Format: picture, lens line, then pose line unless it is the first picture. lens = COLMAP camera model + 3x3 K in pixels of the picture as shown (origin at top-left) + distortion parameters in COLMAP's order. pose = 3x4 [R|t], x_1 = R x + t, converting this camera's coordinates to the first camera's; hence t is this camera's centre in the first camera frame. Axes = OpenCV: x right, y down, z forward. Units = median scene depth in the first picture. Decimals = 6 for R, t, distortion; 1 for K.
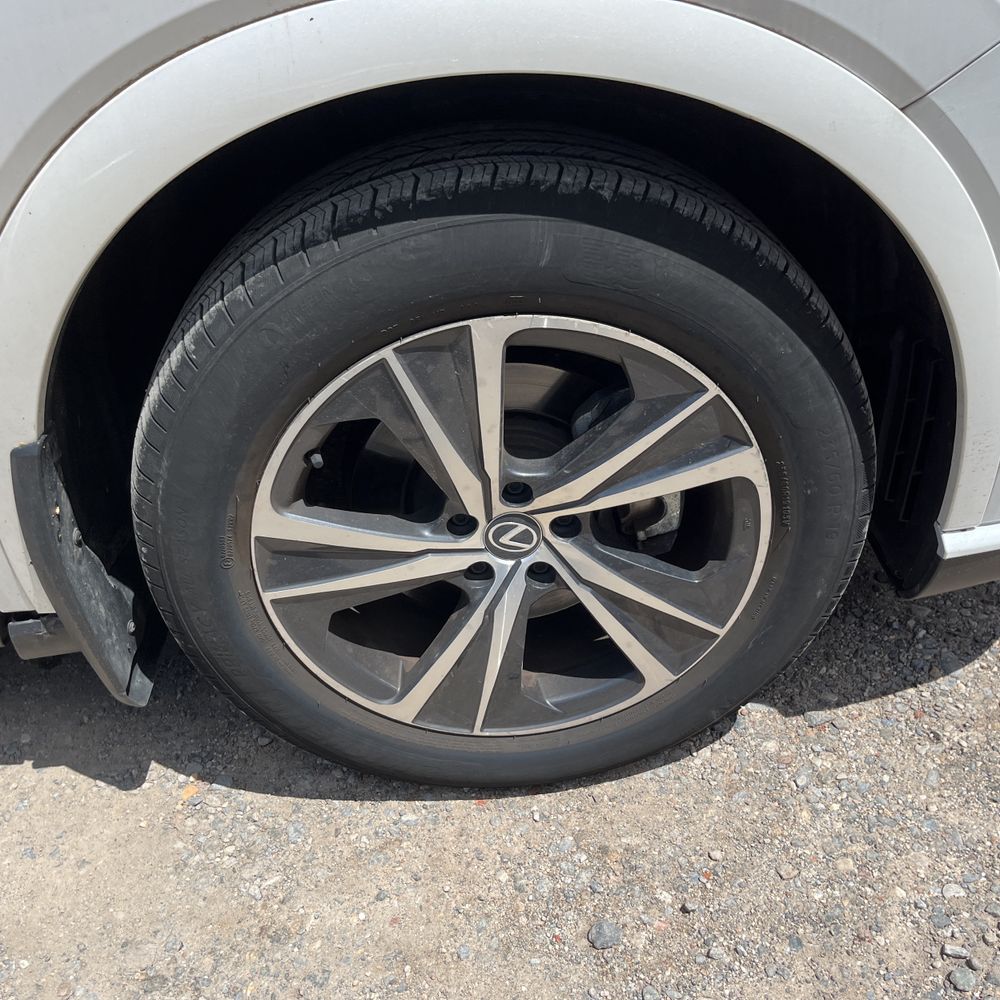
lens RADIAL K [[1017.3, 0, 517.2], [0, 1017.3, 511.0], [0, 0, 1]] dist [0.019735, 0.000000]
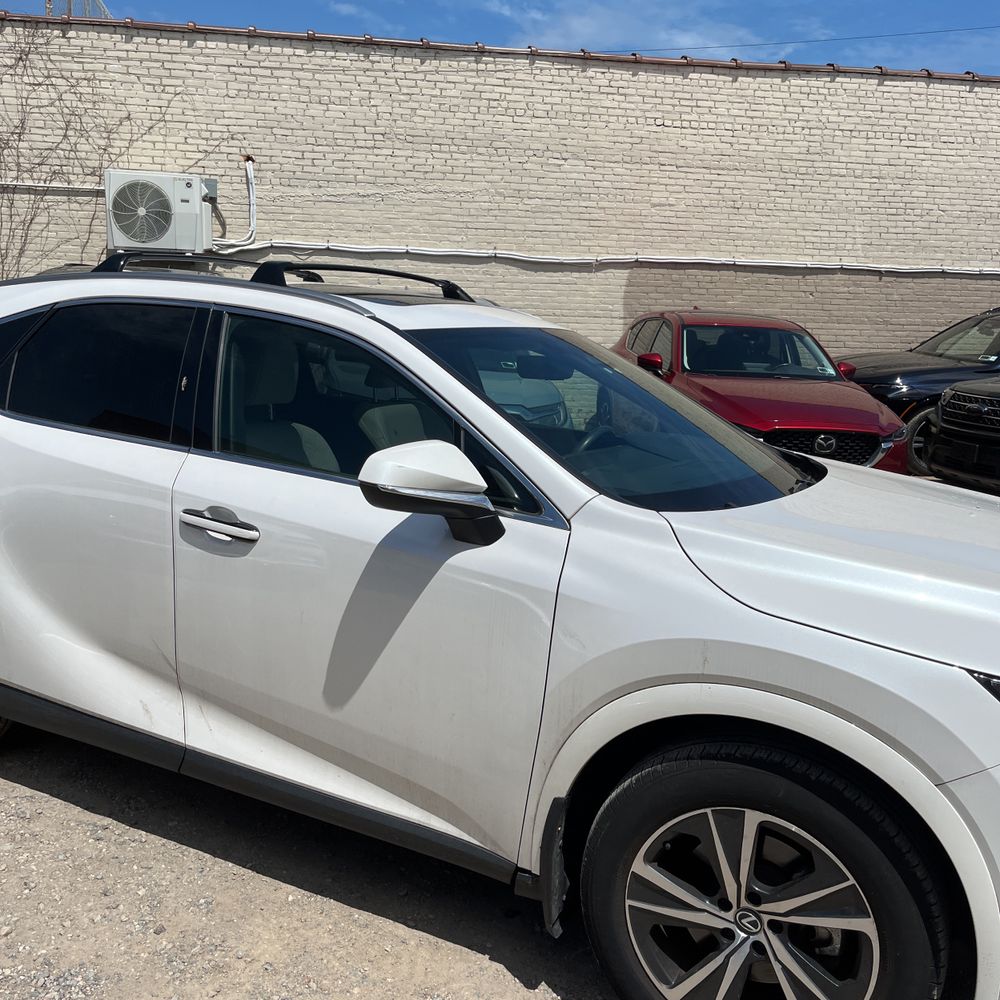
lens RADIAL K [[1017.3, 0, 490.1], [0, 1017.3, 503.6], [0, 0, 1]] dist [0.019735, 0.000000]
pose [[0.849835, 0.191347, -0.491088, 0.409168], [-0.384230, 0.862716, -0.328768, 0.178497], [0.360760, 0.468089, 0.806687, -1.252650]]
